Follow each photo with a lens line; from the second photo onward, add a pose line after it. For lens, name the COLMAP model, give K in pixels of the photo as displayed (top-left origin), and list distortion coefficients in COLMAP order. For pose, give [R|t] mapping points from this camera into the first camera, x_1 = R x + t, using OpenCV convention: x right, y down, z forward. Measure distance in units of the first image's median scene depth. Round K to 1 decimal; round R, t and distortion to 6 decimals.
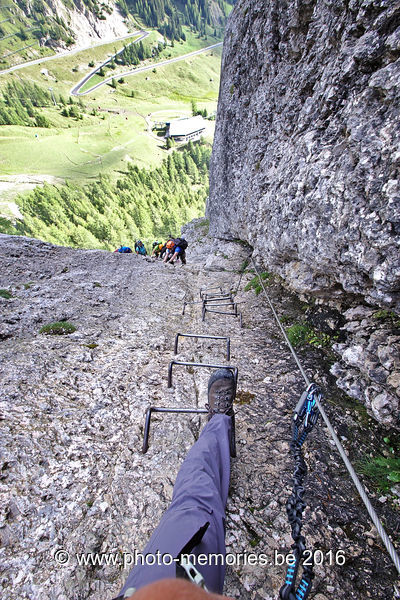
lens RADIAL K [[275.6, 0, 201.0], [0, 275.6, 298.2], [0, 0, 1]] dist [-0.002947, 0.000380]
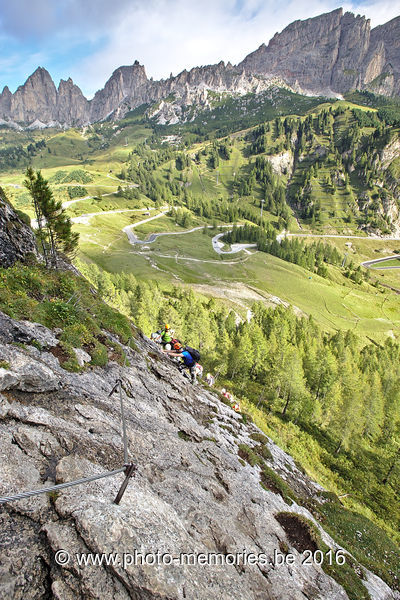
lens RADIAL K [[275.6, 0, 201.0], [0, 275.6, 294.4], [0, 0, 1]] dist [-0.002947, 0.000380]
pose [[0.599755, 0.337400, -0.725572, -0.046533], [-0.667218, 0.711415, -0.220703, -0.021940], [0.441718, 0.616482, 0.651794, 0.130065]]
